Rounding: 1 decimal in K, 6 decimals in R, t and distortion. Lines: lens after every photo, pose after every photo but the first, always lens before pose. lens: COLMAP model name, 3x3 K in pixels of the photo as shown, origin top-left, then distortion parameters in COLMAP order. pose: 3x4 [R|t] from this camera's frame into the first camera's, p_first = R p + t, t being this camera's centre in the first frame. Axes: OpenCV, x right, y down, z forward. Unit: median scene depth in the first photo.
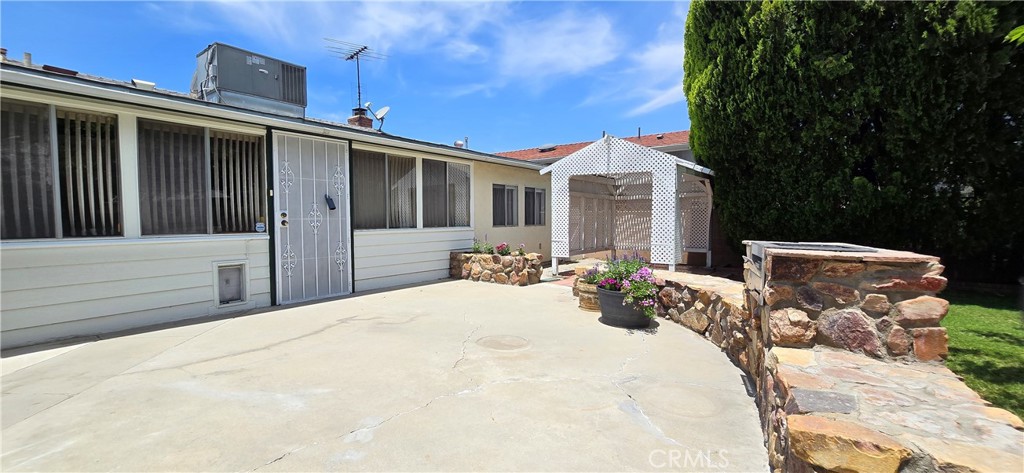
lens RADIAL K [[420.3, 0, 508.2], [0, 420.3, 236.7], [0, 0, 1]] dist [-0.002900, -0.000280]
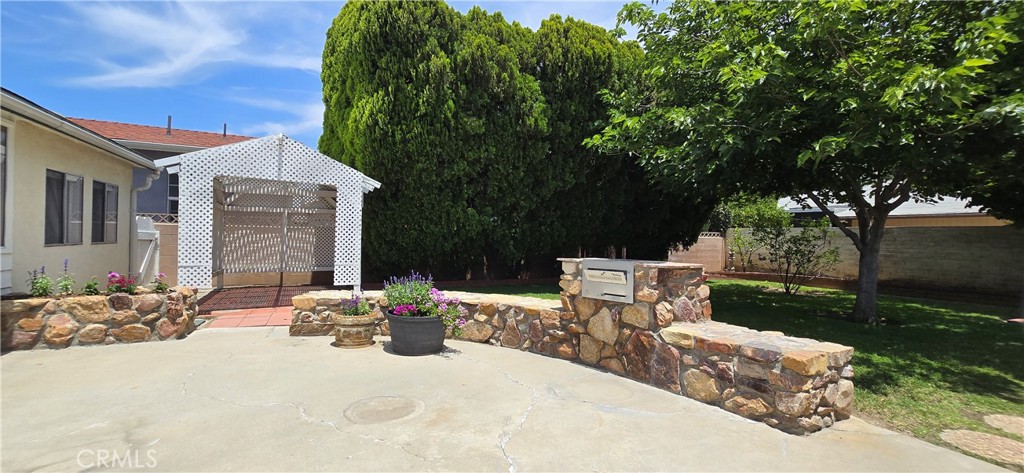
lens RADIAL K [[420.3, 0, 508.2], [0, 420.3, 236.7], [0, 0, 1]] dist [-0.002900, -0.000280]
pose [[0.456034, 0.013563, 0.889859, -0.313127], [0.019240, 0.999500, -0.025094, -0.013020], [-0.889755, 0.028565, 0.455545, 0.259511]]
